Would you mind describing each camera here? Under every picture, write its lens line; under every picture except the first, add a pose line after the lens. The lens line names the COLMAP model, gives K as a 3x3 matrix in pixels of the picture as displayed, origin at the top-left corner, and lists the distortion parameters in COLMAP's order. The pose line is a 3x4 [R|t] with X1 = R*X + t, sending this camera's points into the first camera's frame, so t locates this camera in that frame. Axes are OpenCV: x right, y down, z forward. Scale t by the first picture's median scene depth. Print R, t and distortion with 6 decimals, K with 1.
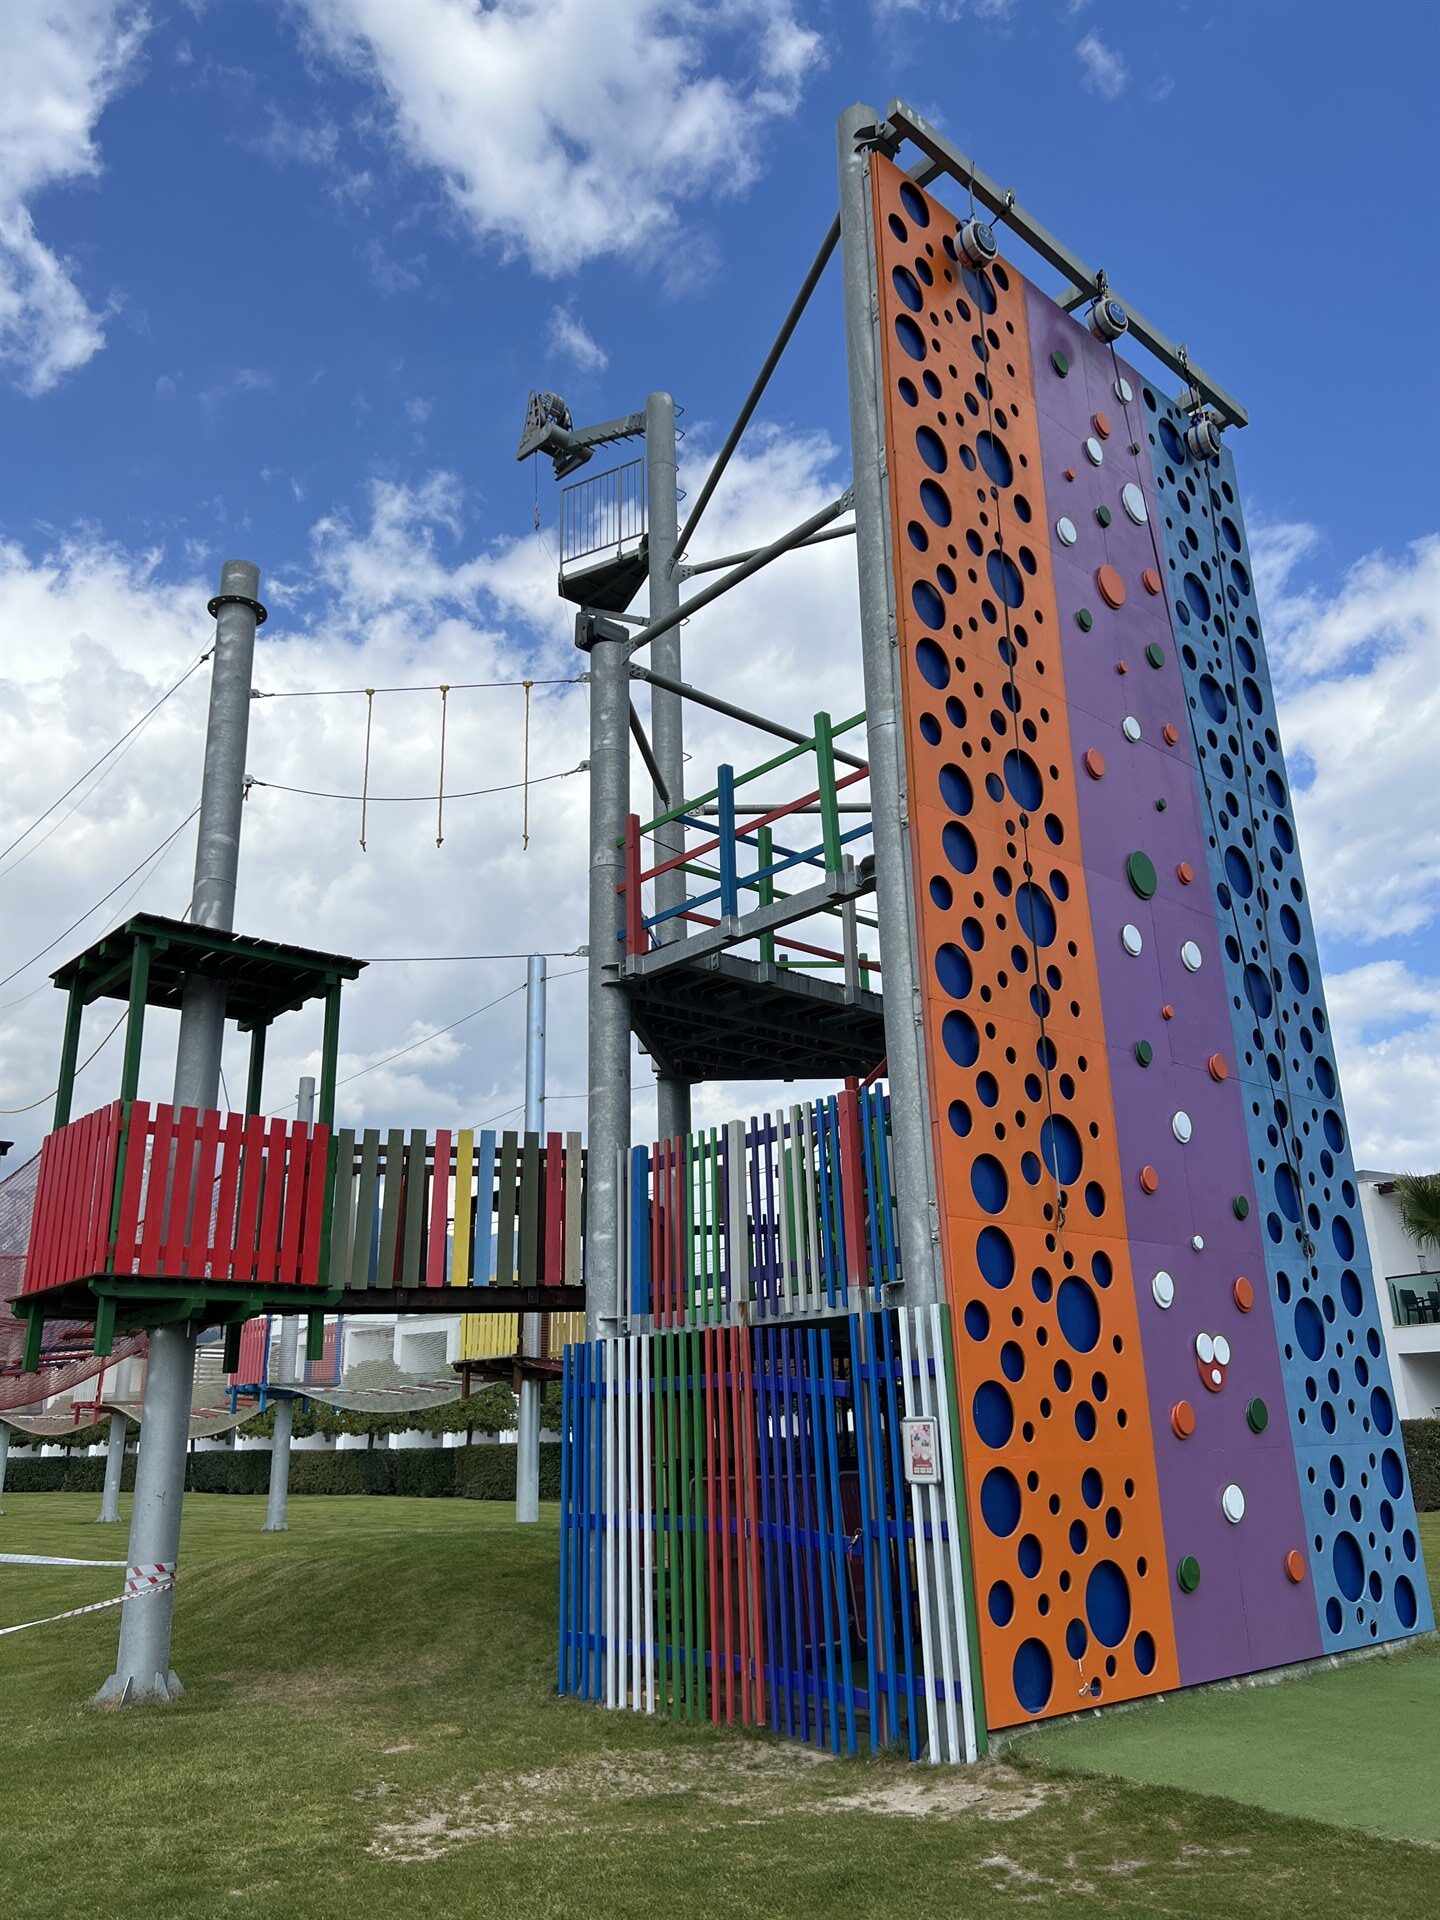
lens RADIAL K [[1468.3, 0, 720.0], [0, 1468.3, 960.0], [0, 0, 1]] dist [0.006135, 0.002792]
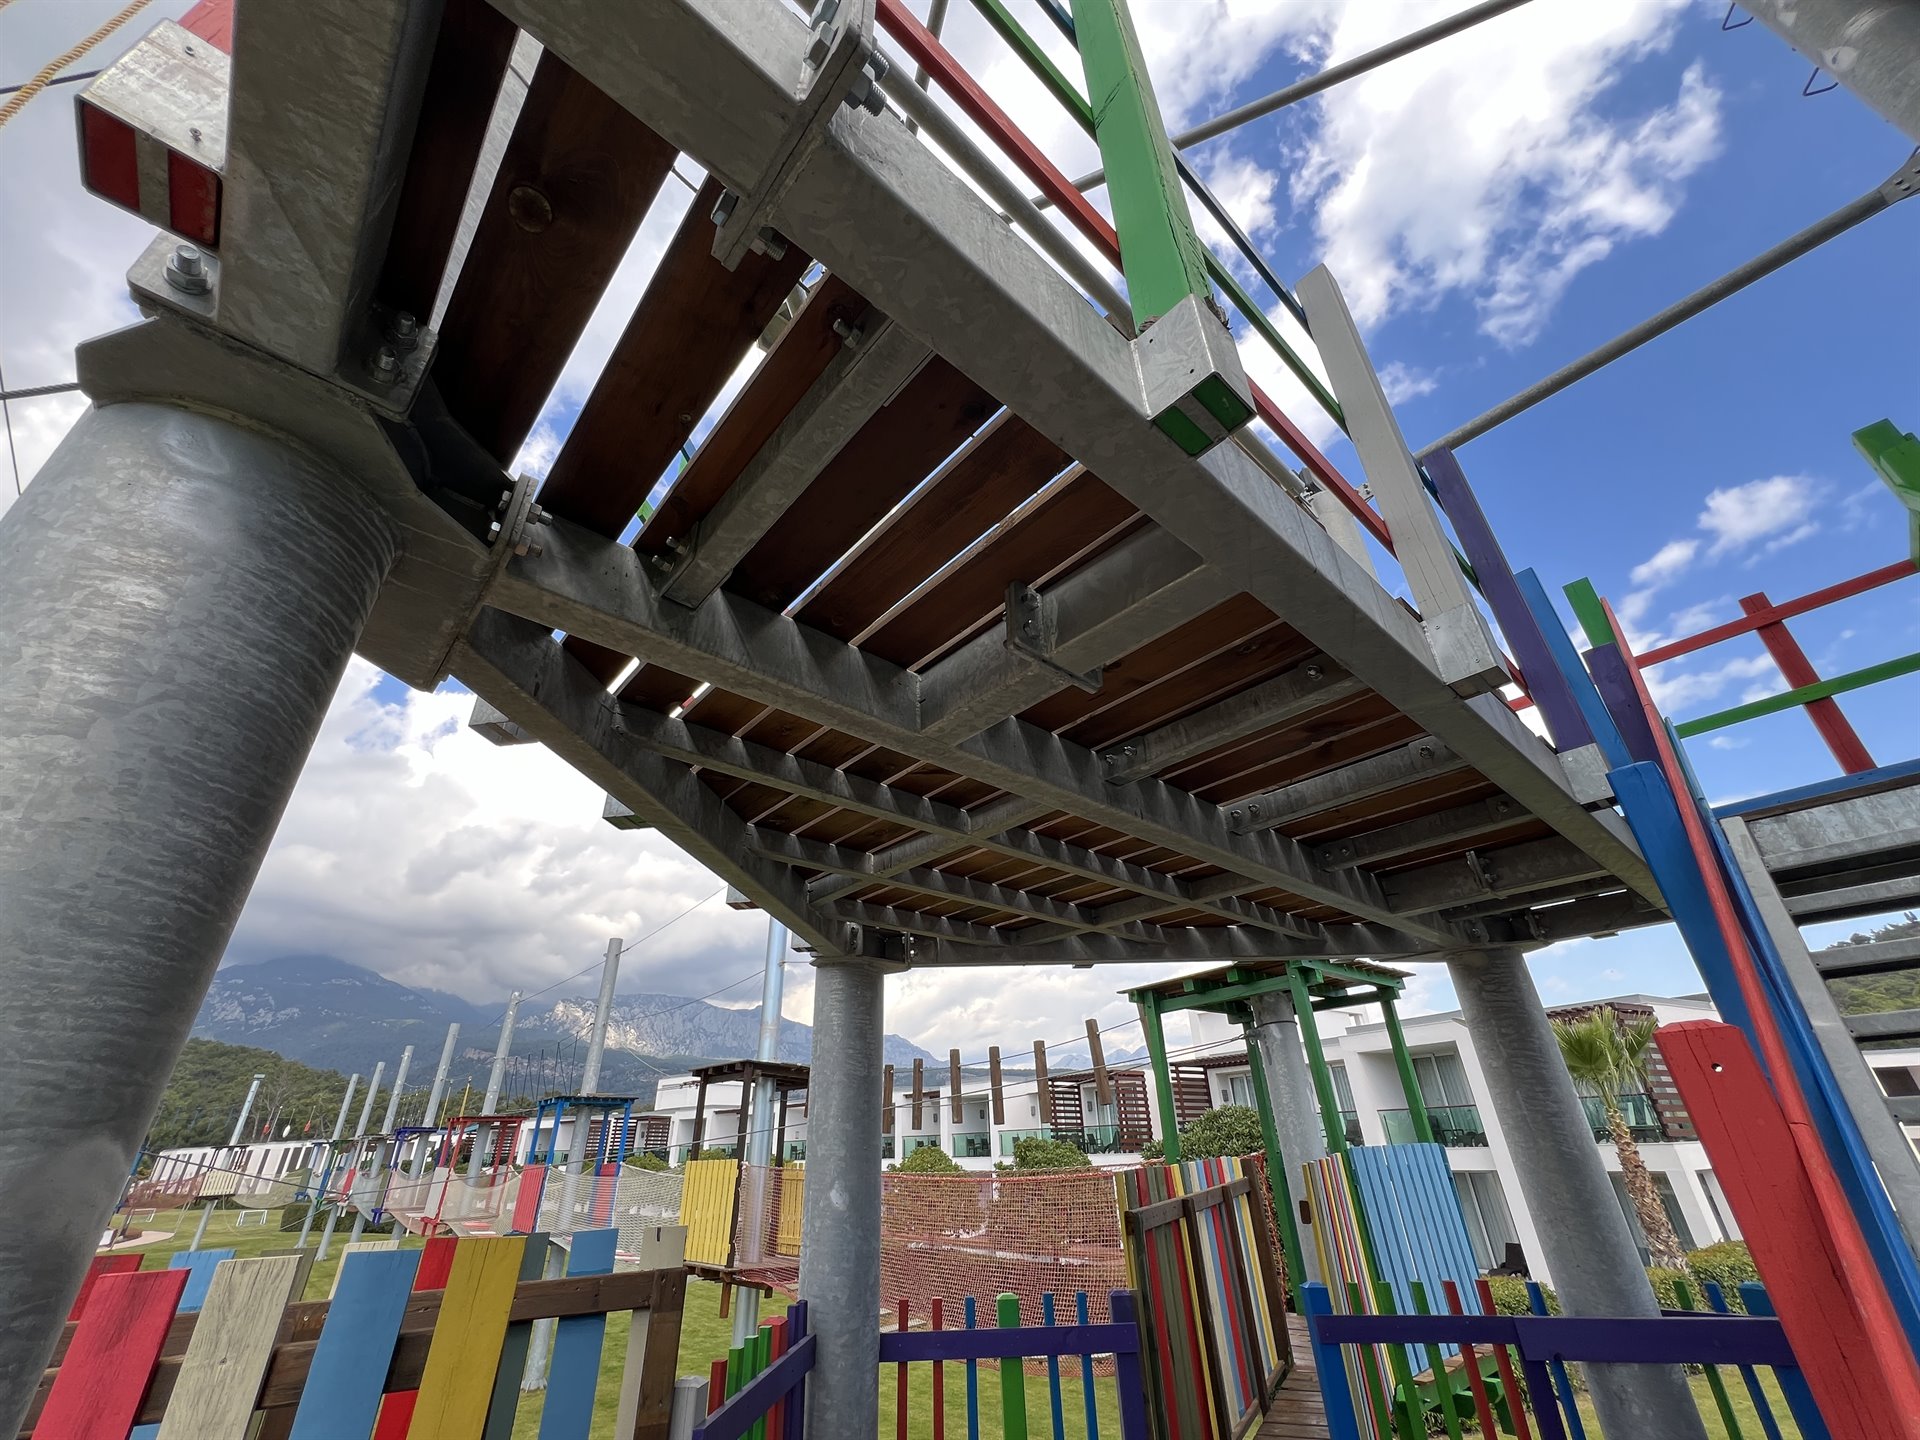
lens RADIAL K [[748.7, 0, 960.0], [0, 748.7, 720.0], [0, 0, 1]] dist [-0.010418, -0.000265]
pose [[0.999930, -0.005105, 0.010690, 0.003480], [0.006975, 0.983089, -0.182994, 0.049931], [-0.009575, 0.183056, 0.983056, 0.770666]]
